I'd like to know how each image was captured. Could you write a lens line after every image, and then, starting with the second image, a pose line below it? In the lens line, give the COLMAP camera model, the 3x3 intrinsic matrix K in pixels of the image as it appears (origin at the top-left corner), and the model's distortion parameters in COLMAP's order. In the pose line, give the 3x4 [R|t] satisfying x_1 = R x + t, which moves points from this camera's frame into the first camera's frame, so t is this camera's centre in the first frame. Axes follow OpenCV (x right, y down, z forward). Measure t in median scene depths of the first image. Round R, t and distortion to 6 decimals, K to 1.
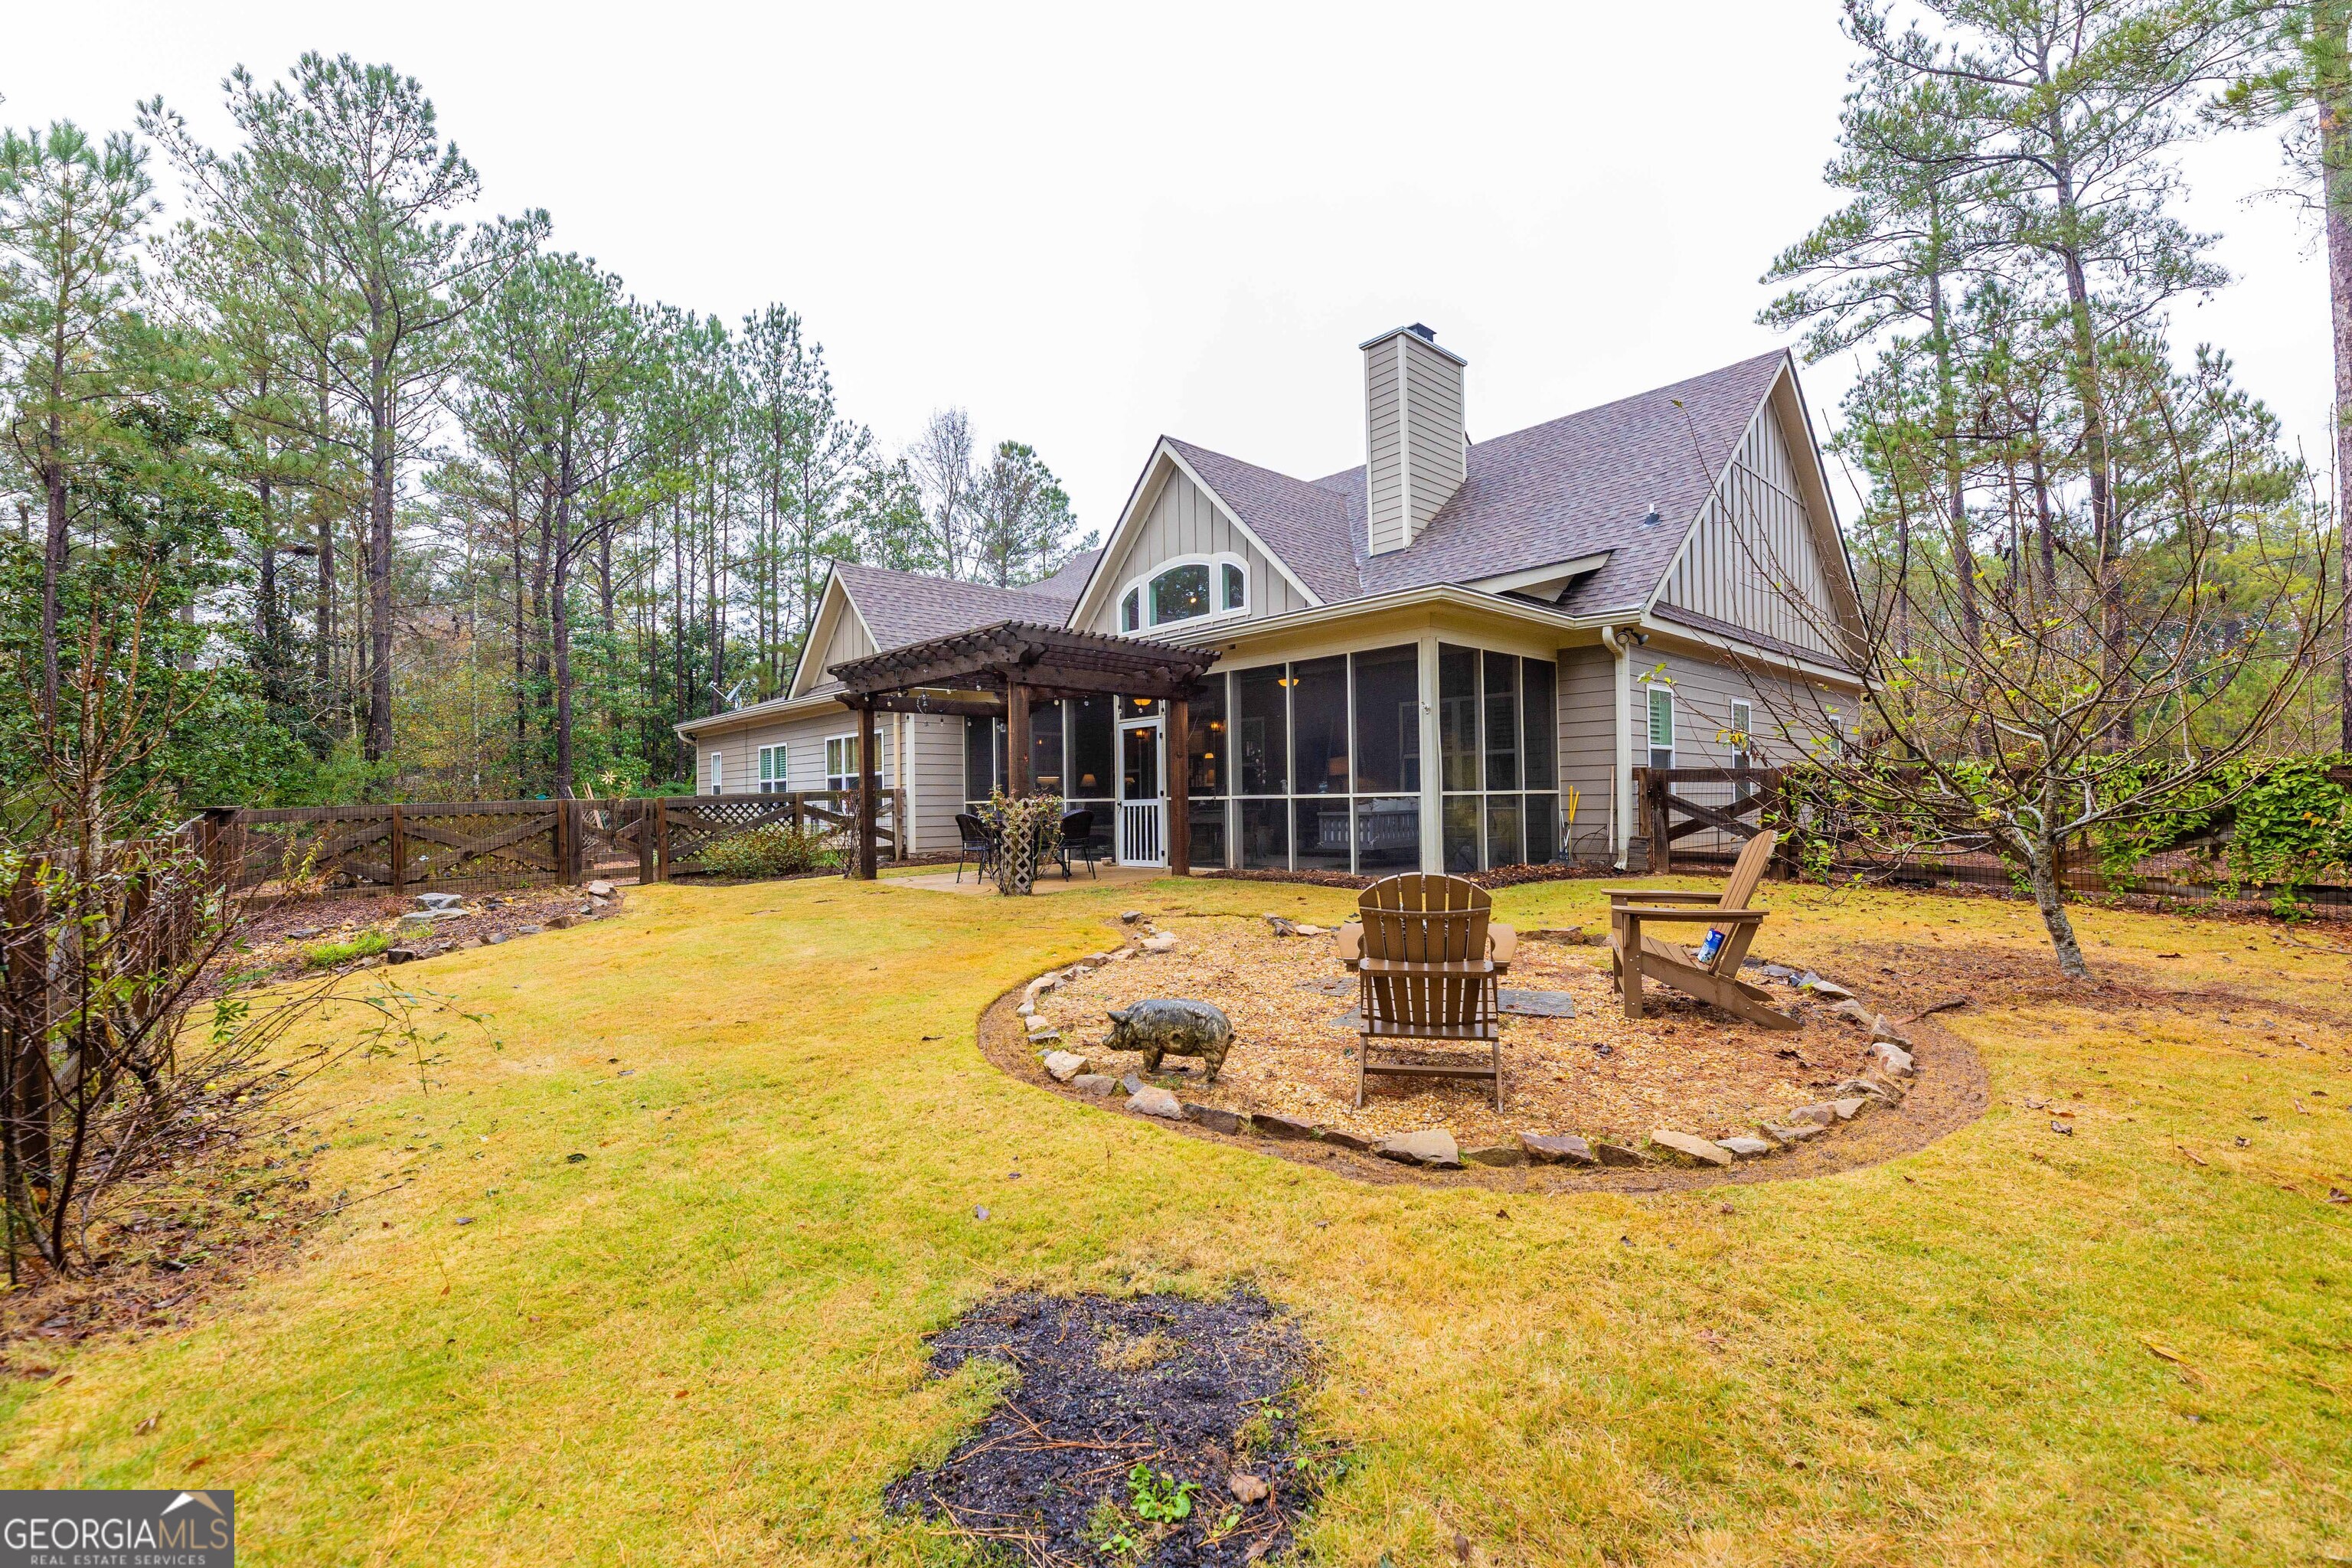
lens RADIAL K [[967.9, 0, 1190.9], [0, 967.9, 789.4], [0, 0, 1]] dist [-0.002179, -0.000190]
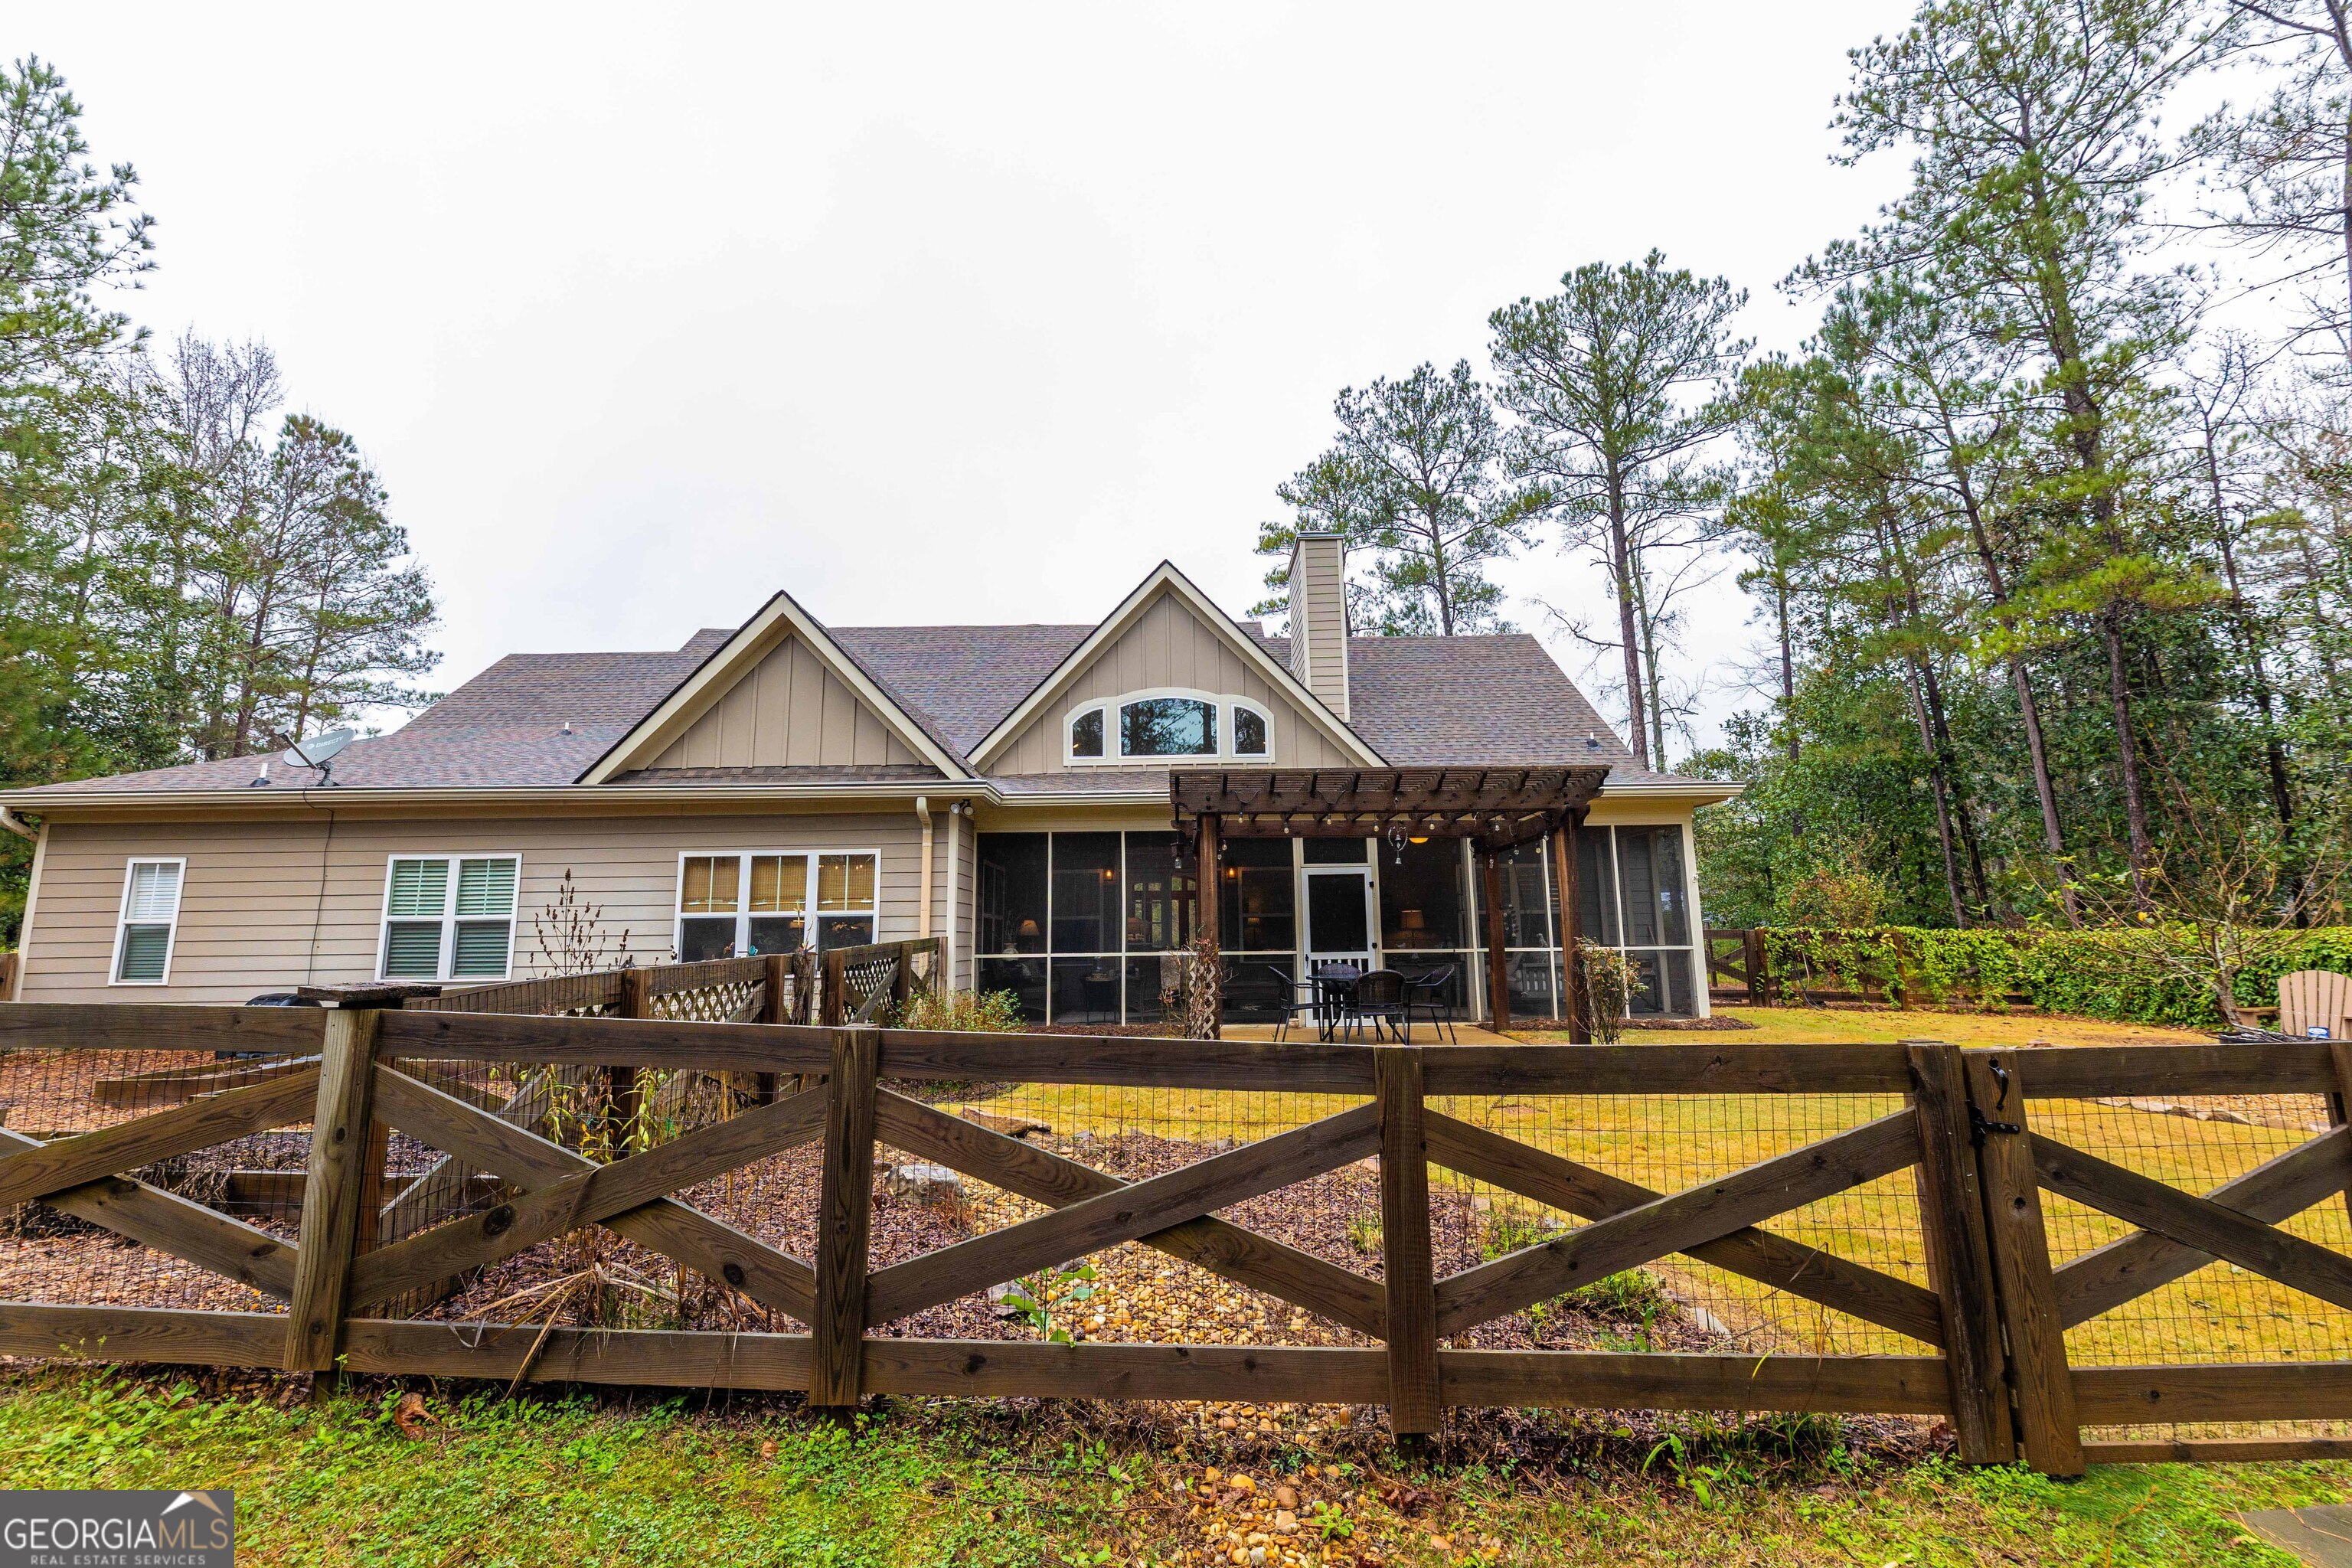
lens RADIAL K [[1012.0, 0, 1174.6], [0, 1012.0, 796.7], [0, 0, 1]] dist [-0.002691, -0.000248]
pose [[0.696490, 0.117359, 0.707905, -0.555898], [-0.007080, 0.987611, -0.156764, 0.010457], [-0.717532, 0.104173, 0.688692, 0.279597]]
